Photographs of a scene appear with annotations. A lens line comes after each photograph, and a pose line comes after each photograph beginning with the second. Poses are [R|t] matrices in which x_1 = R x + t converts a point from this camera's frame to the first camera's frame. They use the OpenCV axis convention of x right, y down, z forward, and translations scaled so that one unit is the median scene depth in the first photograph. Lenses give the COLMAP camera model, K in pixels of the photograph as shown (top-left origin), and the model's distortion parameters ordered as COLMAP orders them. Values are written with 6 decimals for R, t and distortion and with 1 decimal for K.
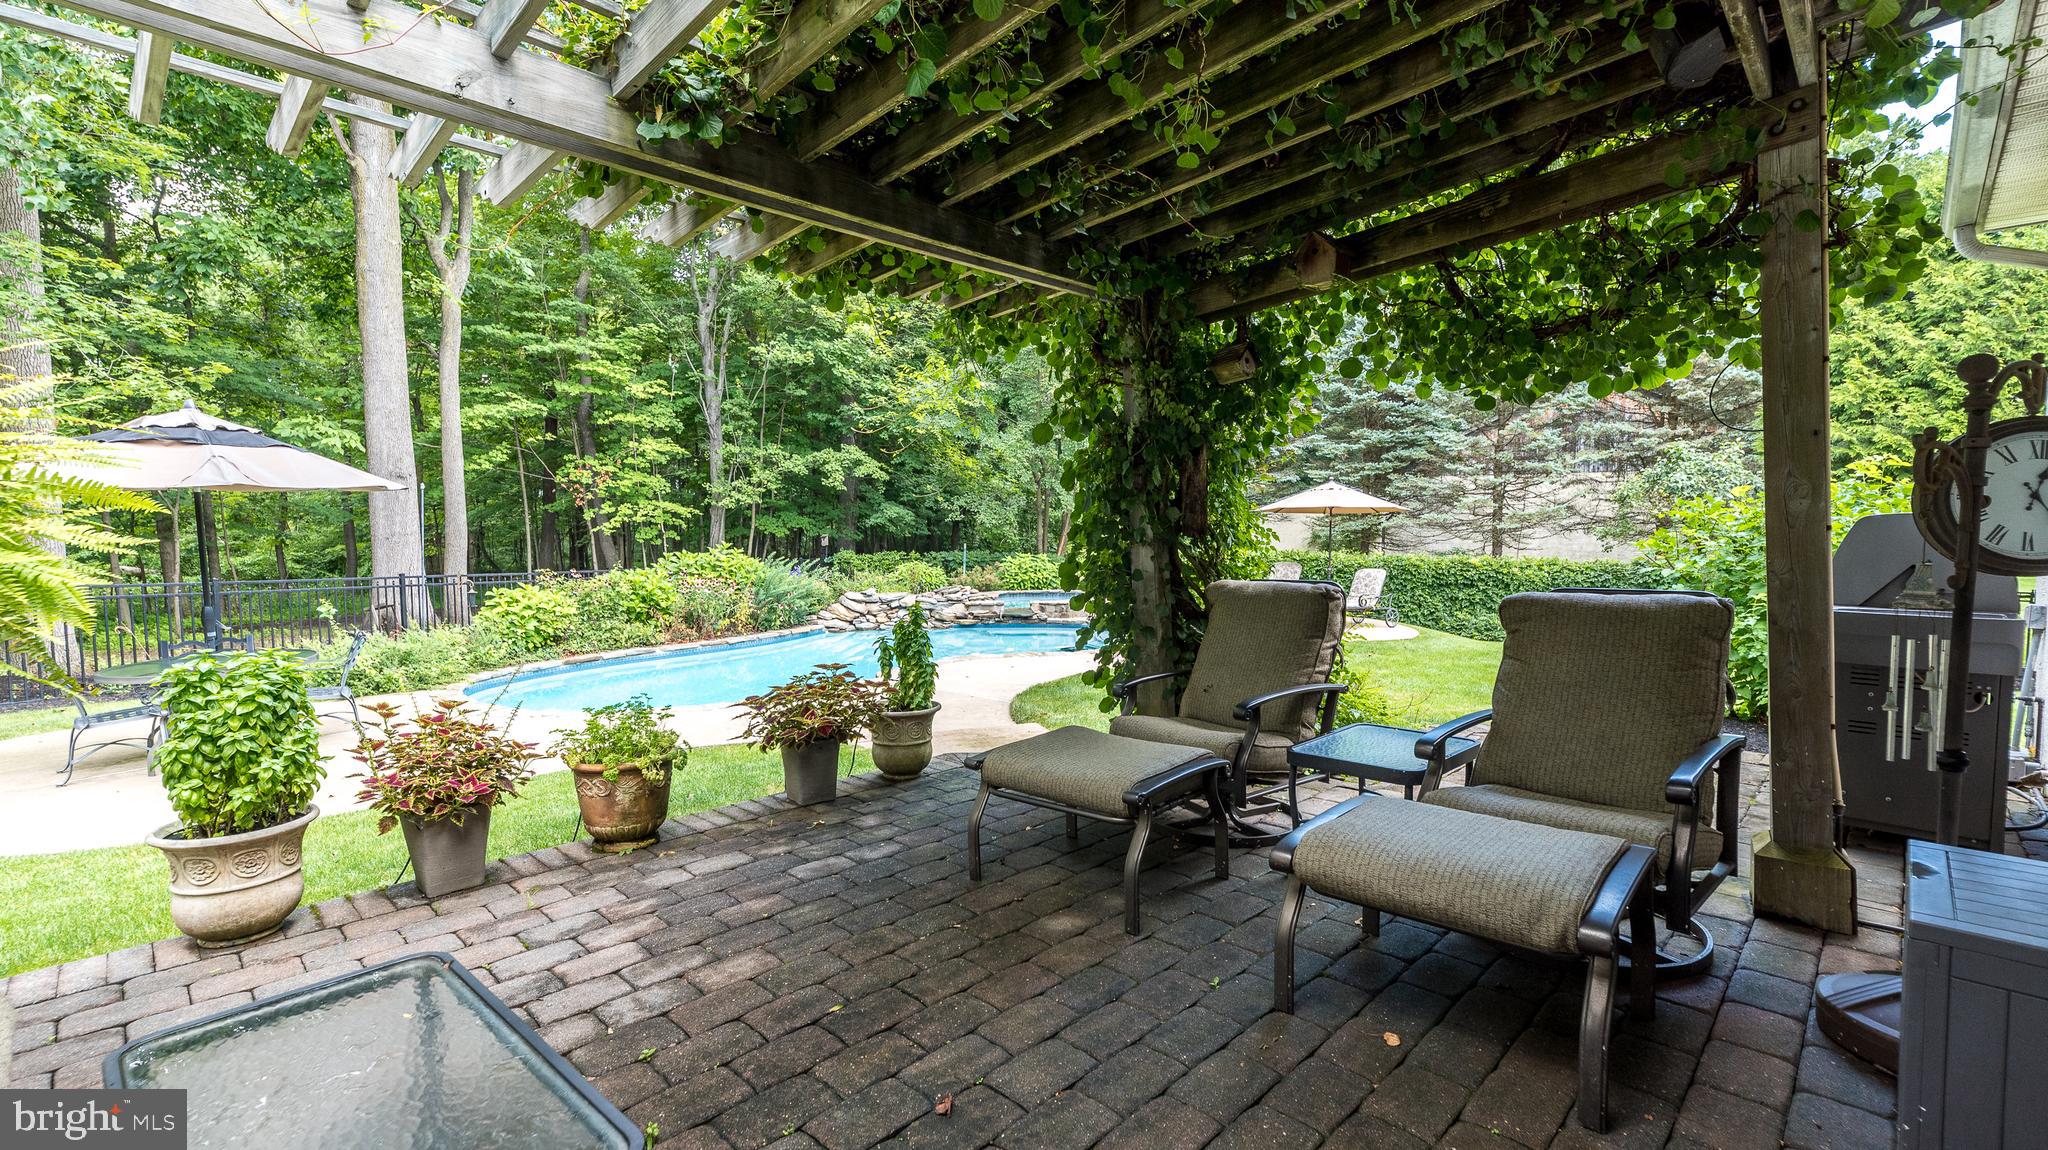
lens RADIAL K [[895.3, 0, 1023.8], [0, 895.3, 575.0], [0, 0, 1]] dist [0.002249, 0.000163]
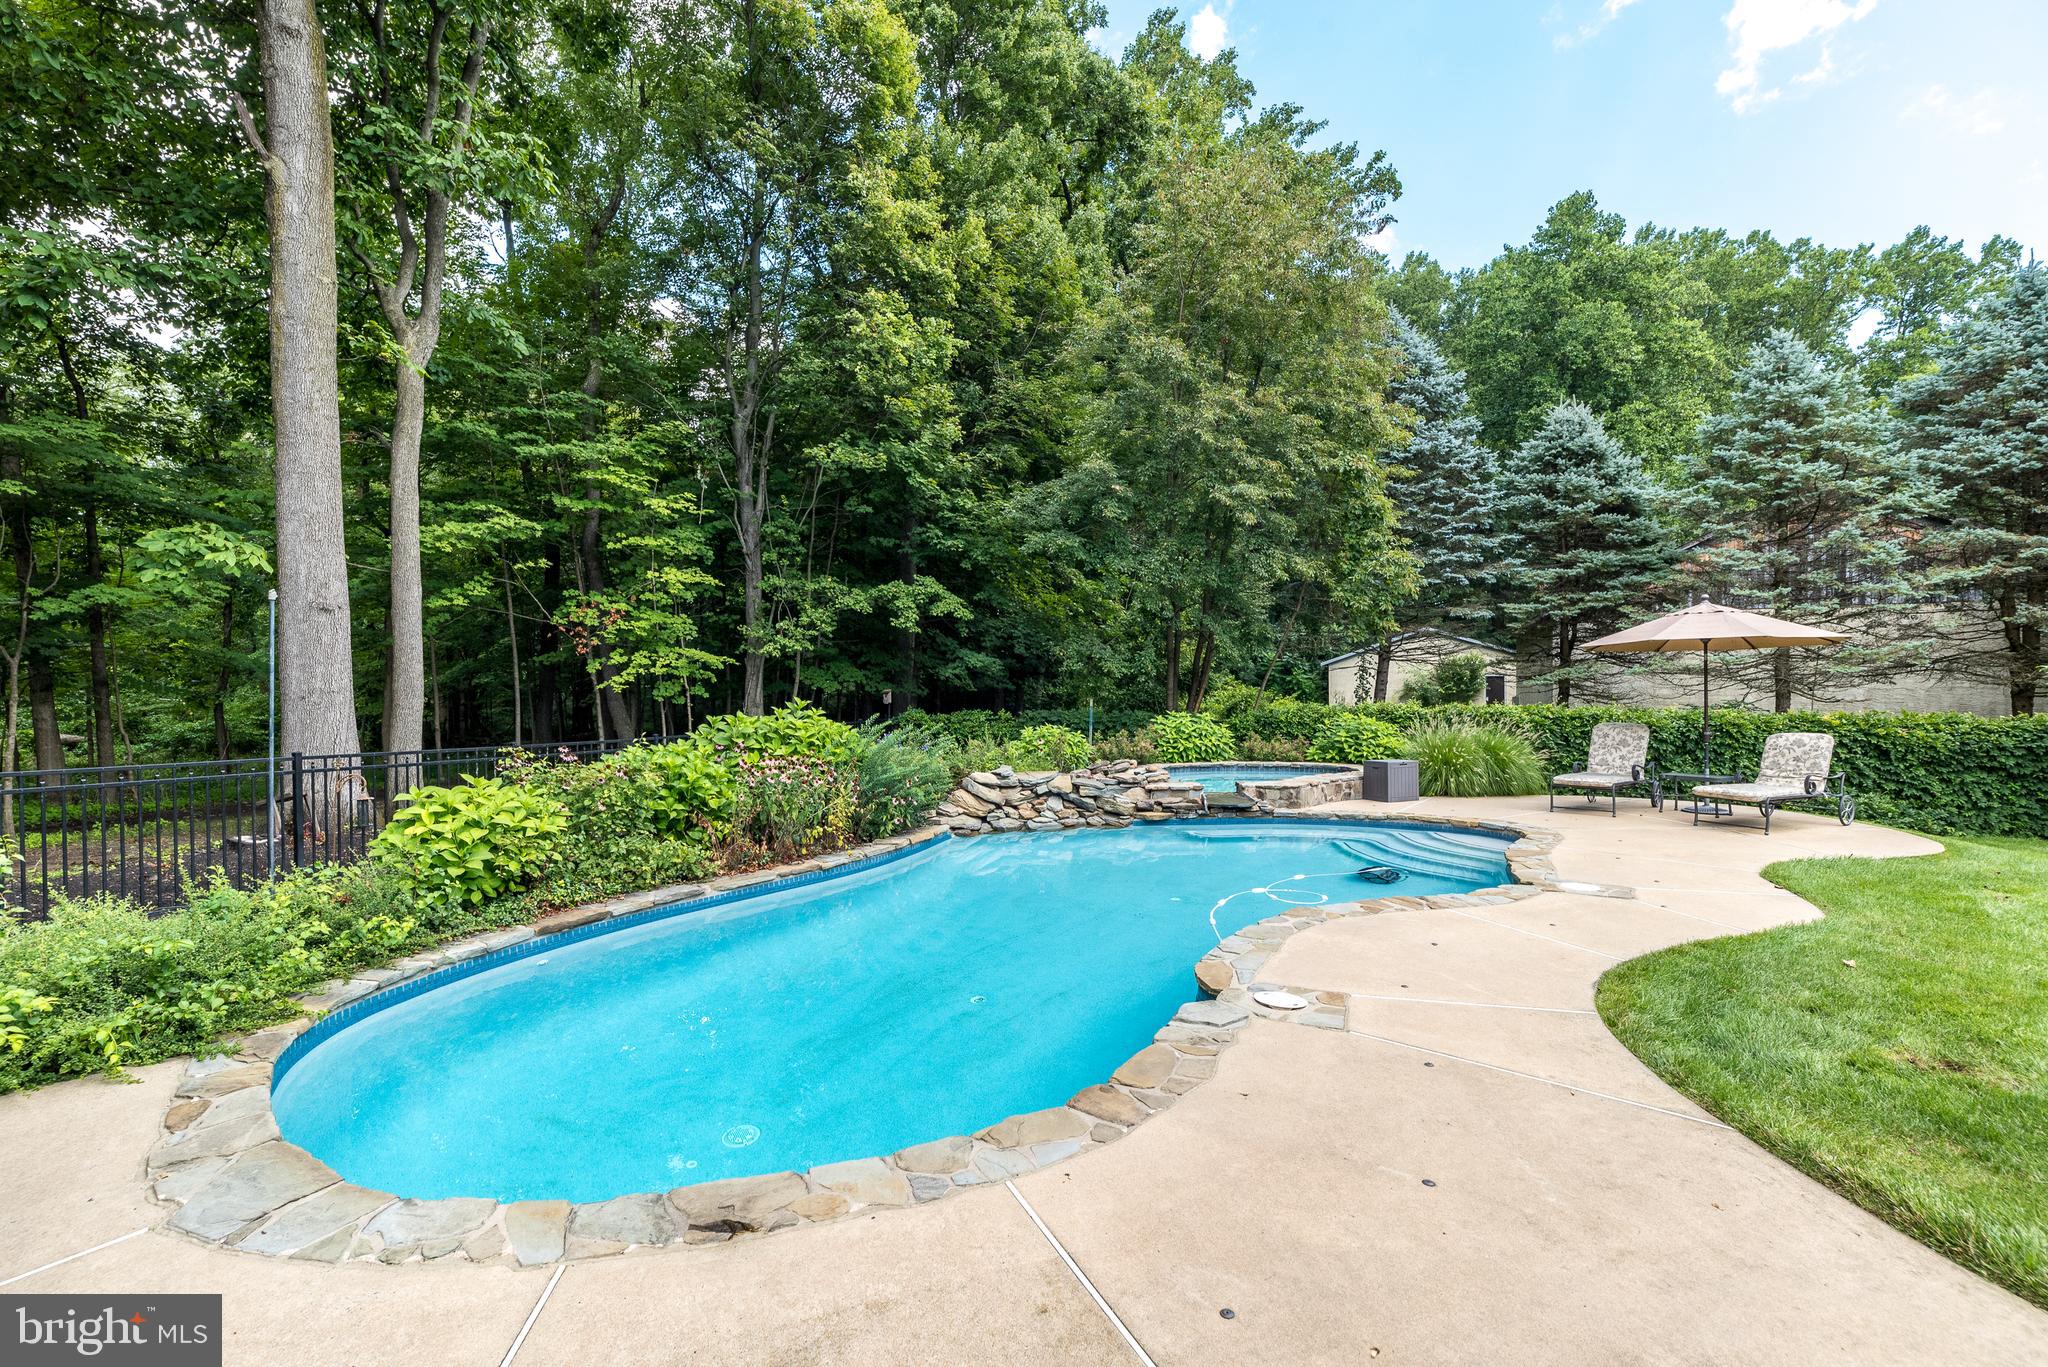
lens RADIAL K [[893.3, 0, 1023.8], [0, 893.3, 683.5], [0, 0, 1]] dist [0.000962, 0.001092]
pose [[0.999961, -0.007782, -0.004111, -0.114529], [0.007550, 0.998536, -0.053560, -0.008231], [0.004522, 0.053527, 0.998556, 0.239028]]
